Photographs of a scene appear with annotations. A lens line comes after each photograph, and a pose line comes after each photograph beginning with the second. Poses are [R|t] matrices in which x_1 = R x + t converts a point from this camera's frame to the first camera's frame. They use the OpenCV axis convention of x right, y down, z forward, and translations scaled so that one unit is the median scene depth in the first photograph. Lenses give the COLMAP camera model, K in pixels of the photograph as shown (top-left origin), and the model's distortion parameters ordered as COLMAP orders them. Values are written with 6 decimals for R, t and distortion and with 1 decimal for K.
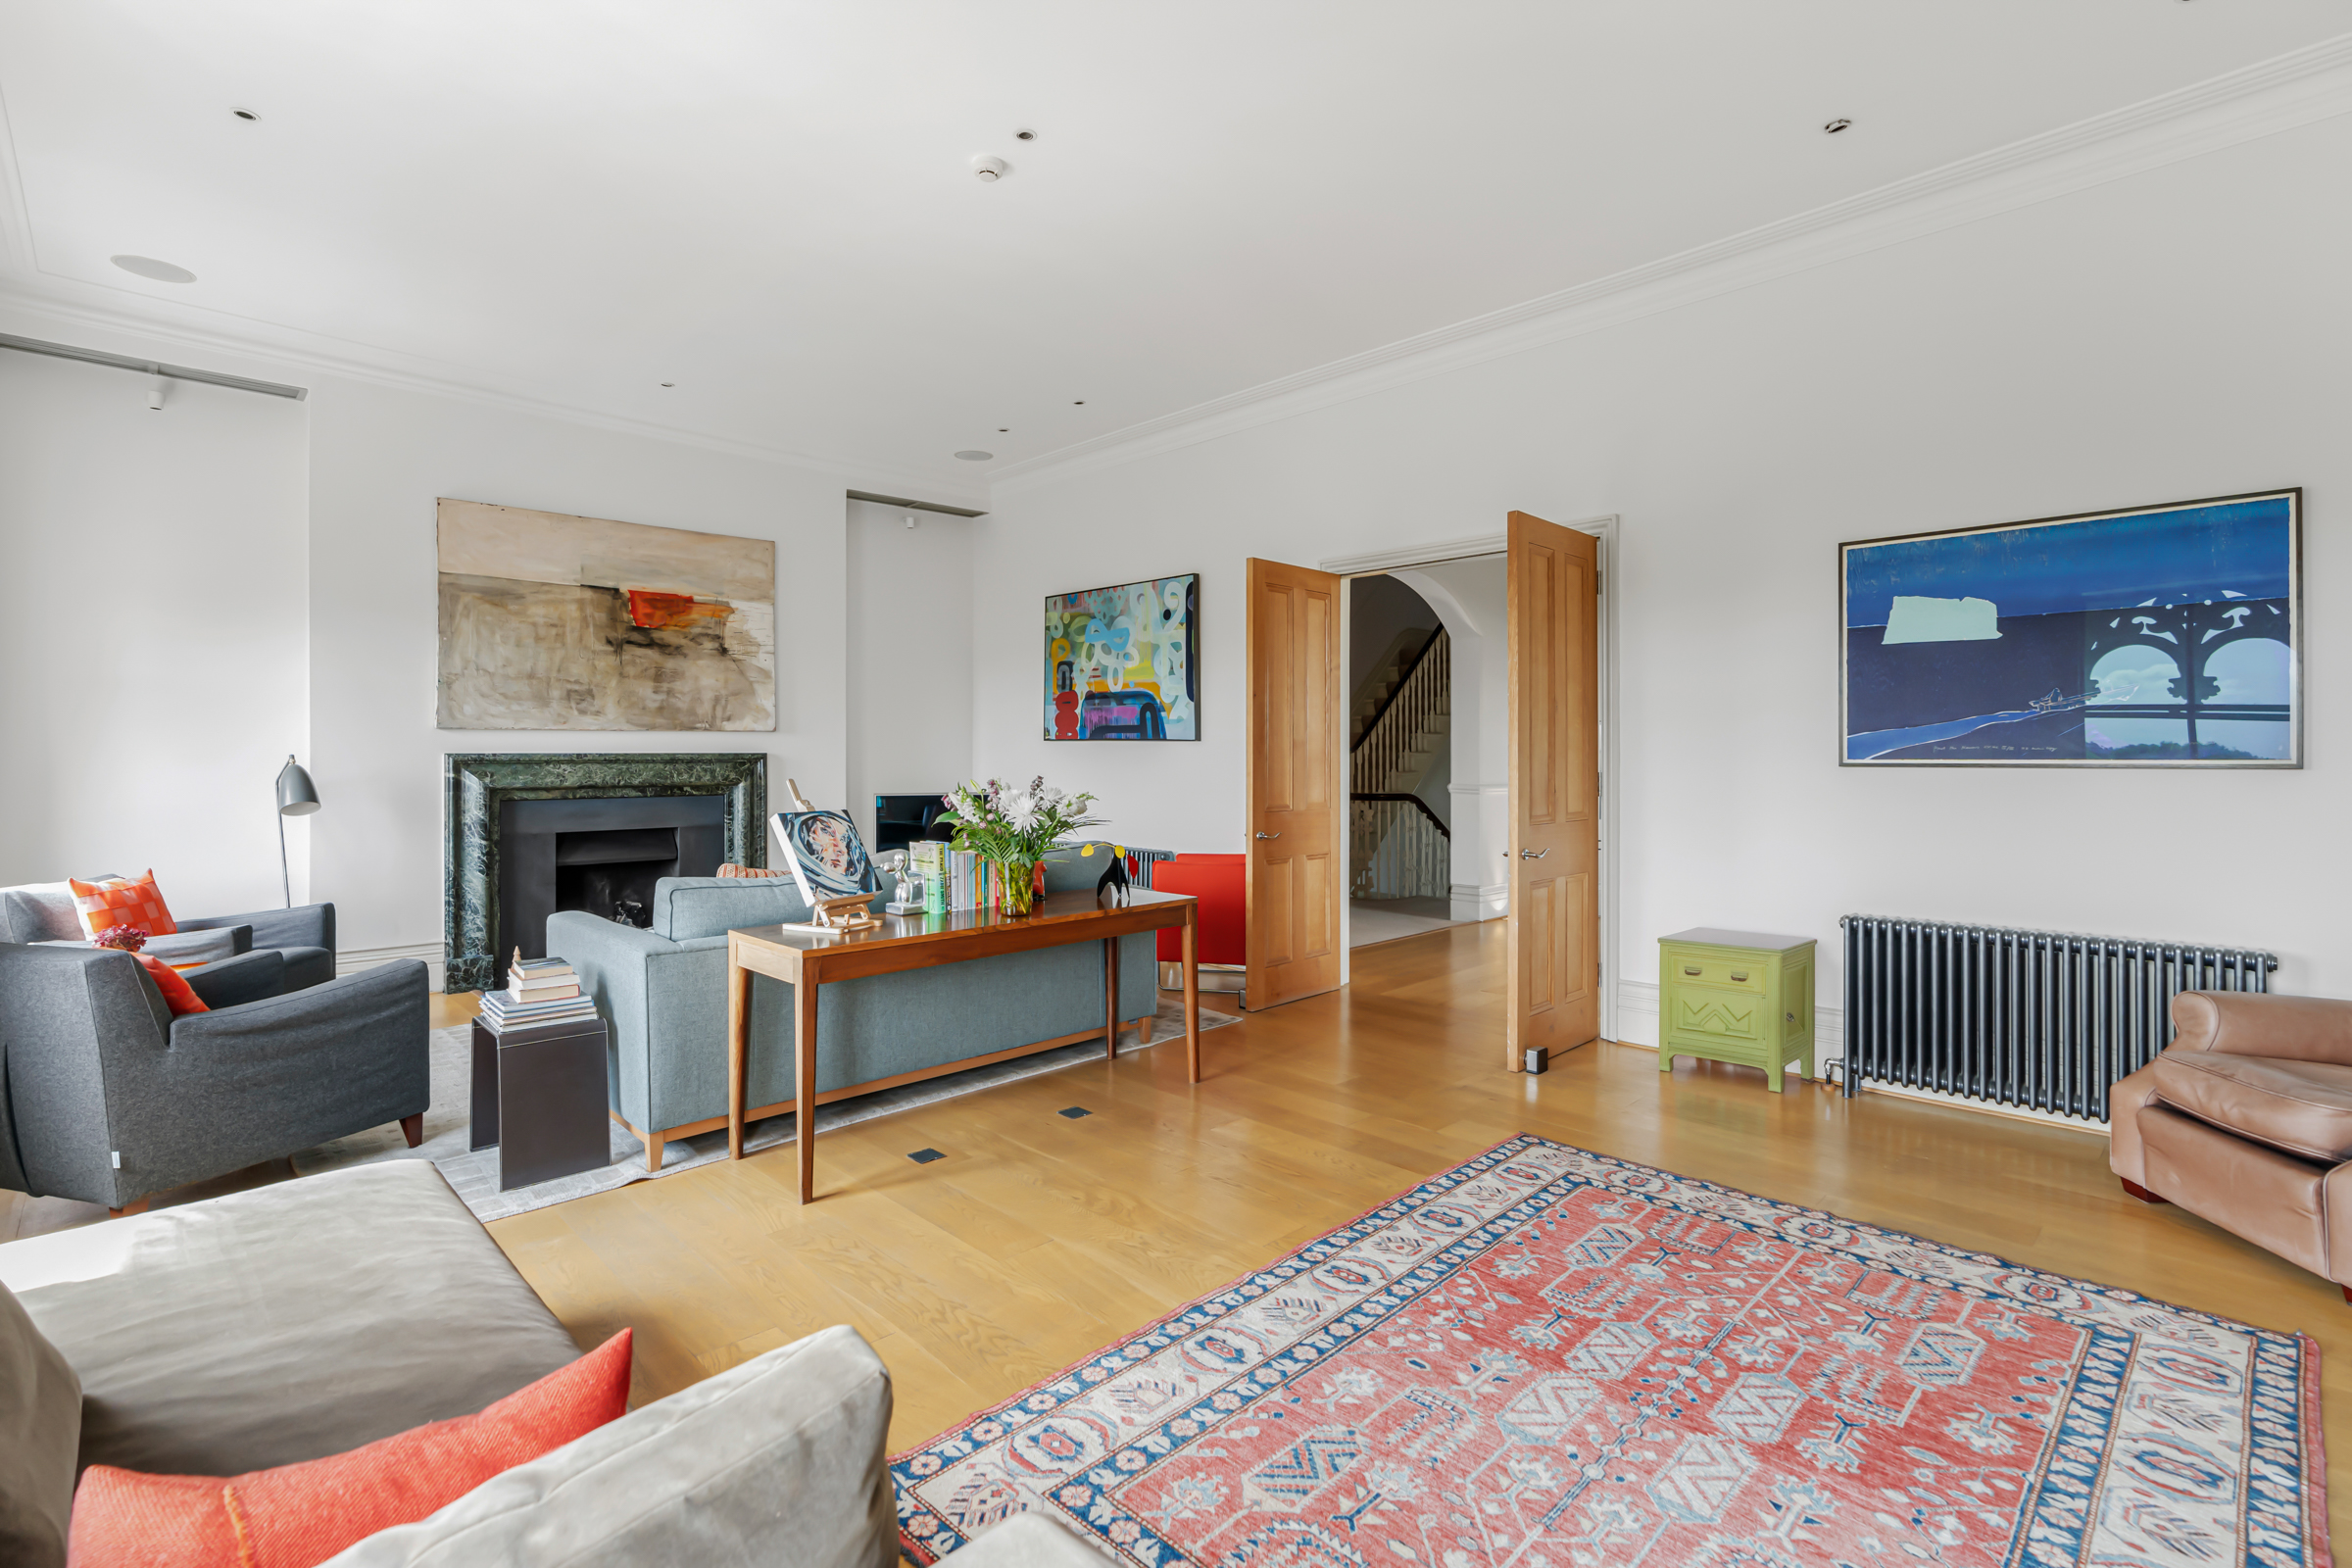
lens RADIAL K [[1075.7, 0, 1173.5], [0, 1075.7, 765.3], [0, 0, 1]] dist [-0.010884, 0.001403]
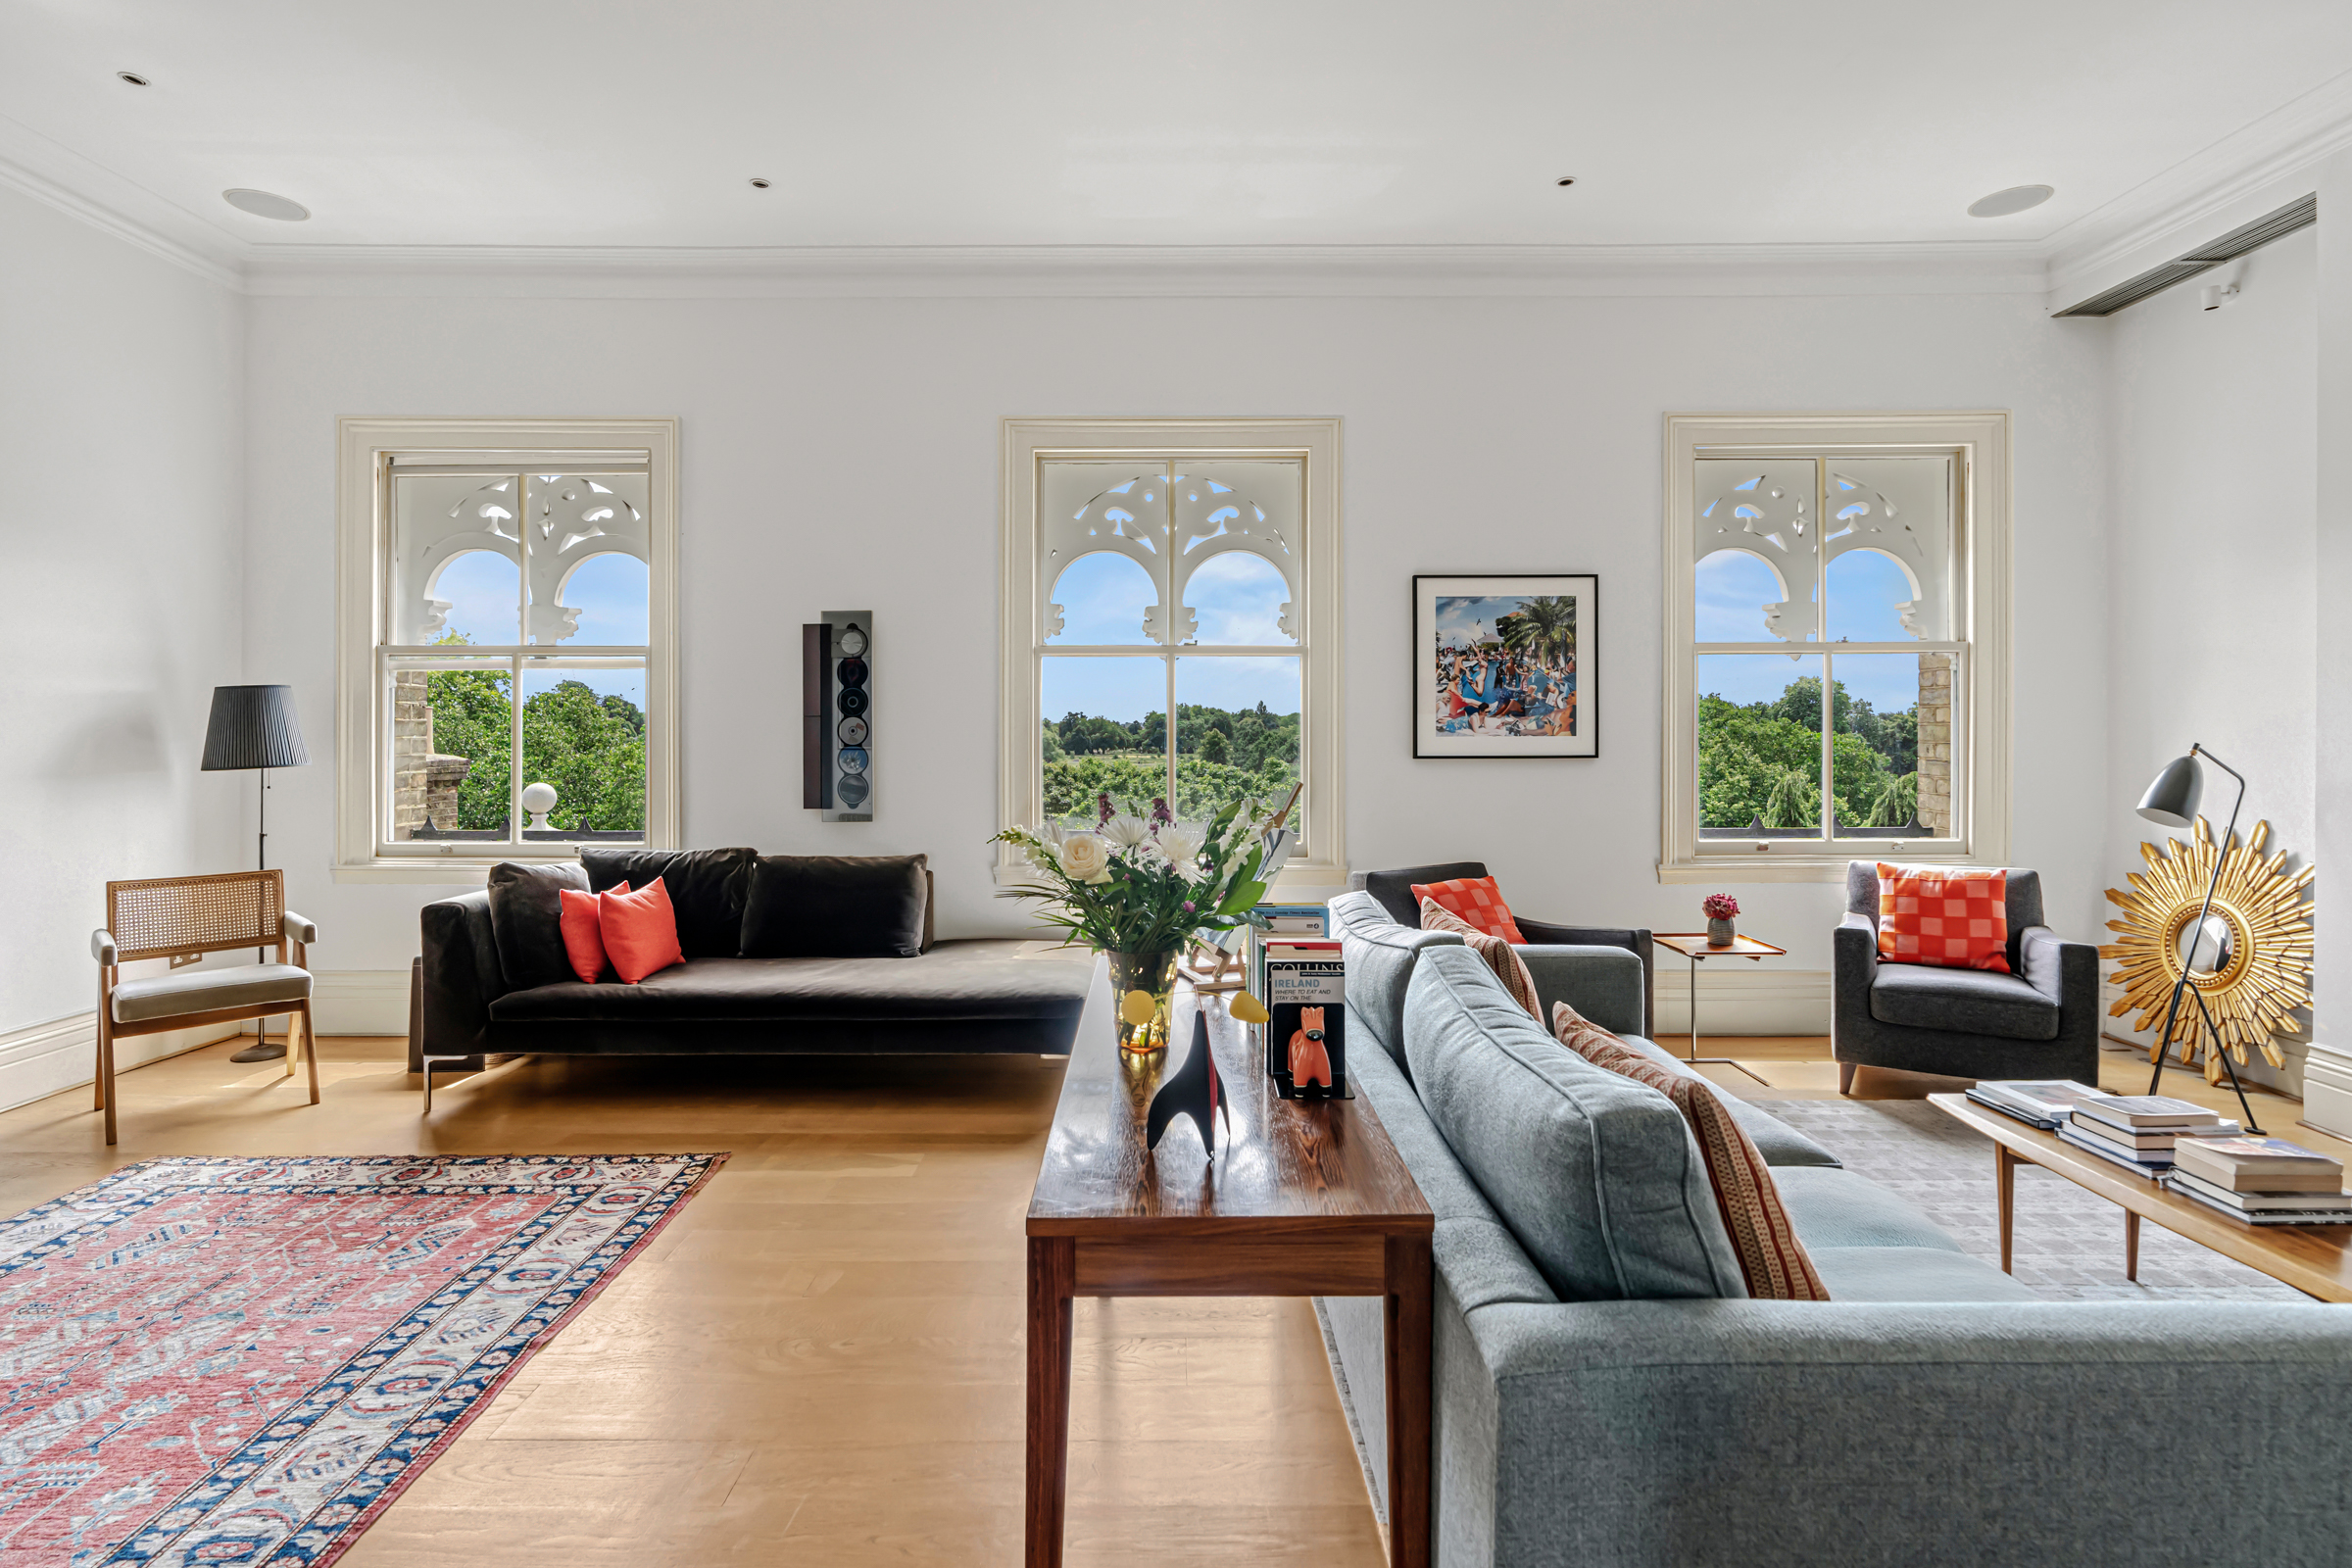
lens RADIAL K [[1112.7, 0, 1178.3], [0, 1112.7, 751.4], [0, 0, 1]] dist [-0.011475, 0.002749]
pose [[-0.692542, 0.014084, -0.721240, 0.159539], [-0.004939, 0.999693, 0.024264, -0.016526], [0.721360, 0.020366, -0.692260, 0.895595]]
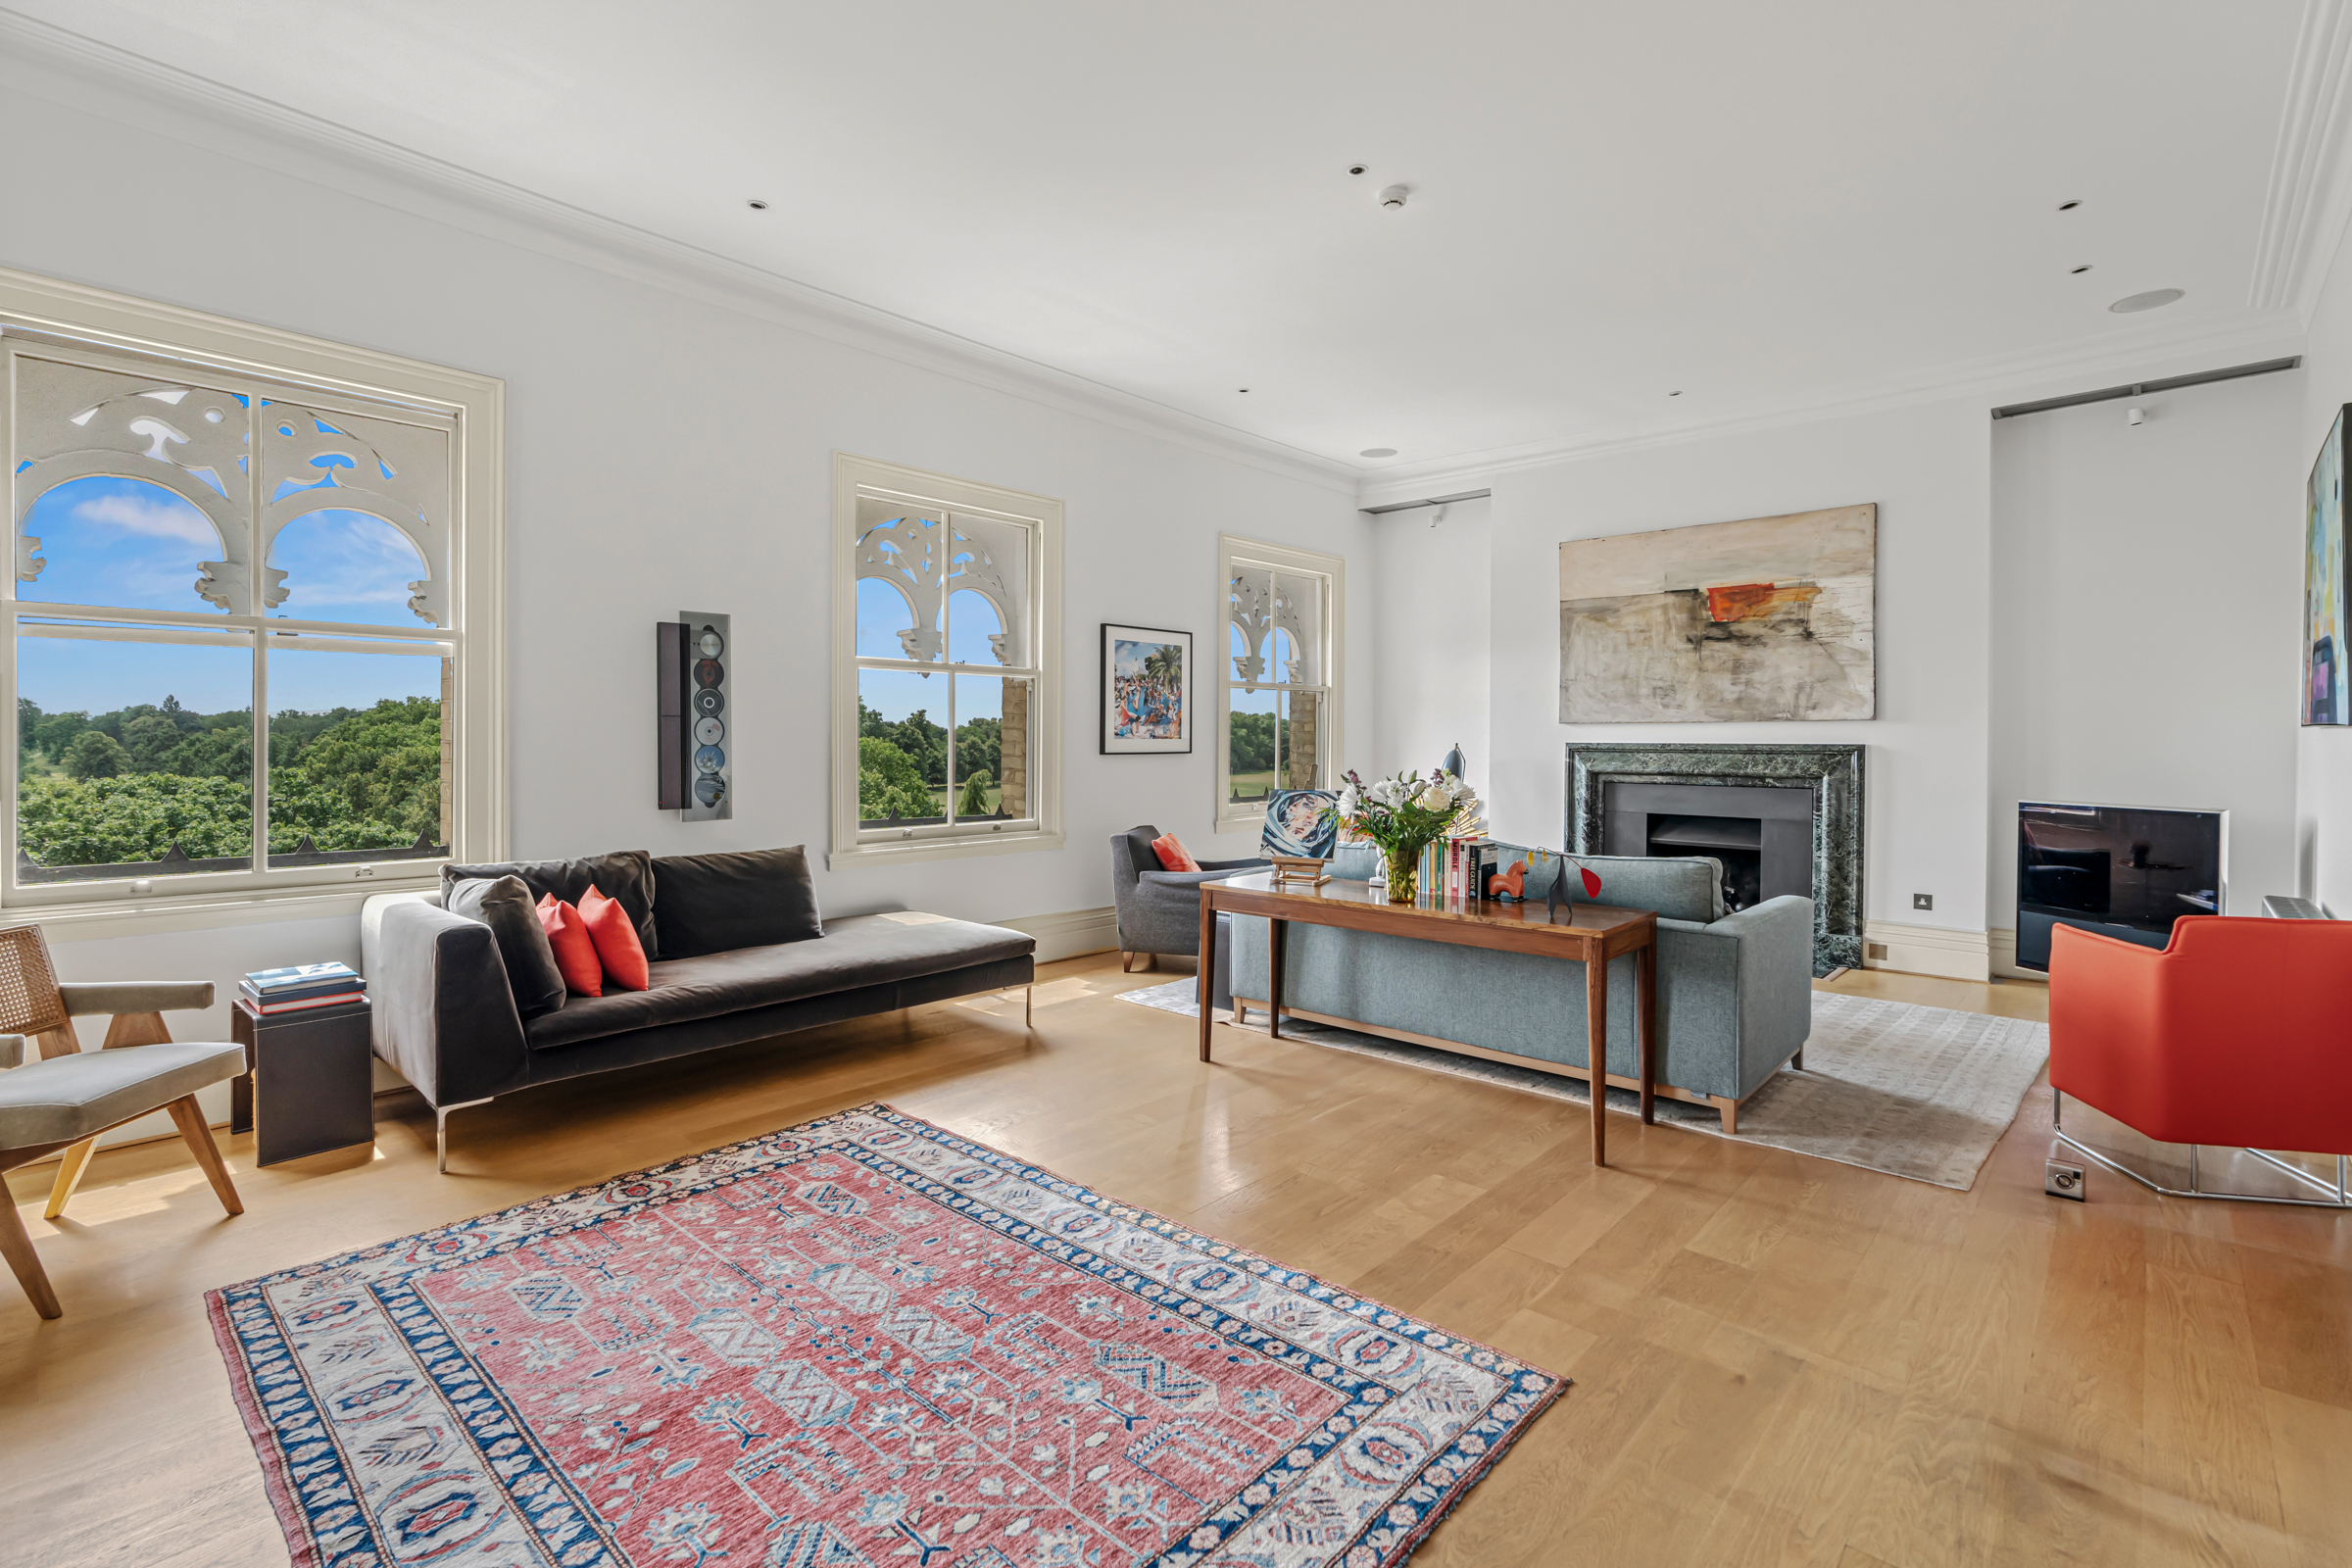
lens RADIAL K [[1075.7, 0, 1176.4], [0, 1075.7, 758.6], [0, 0, 1]] dist [-0.010884, 0.001403]
pose [[0.061256, 0.019764, -0.997926, 0.560105], [-0.014122, 0.999721, 0.018933, -0.010086], [0.998022, 0.012933, 0.061518, 0.456332]]
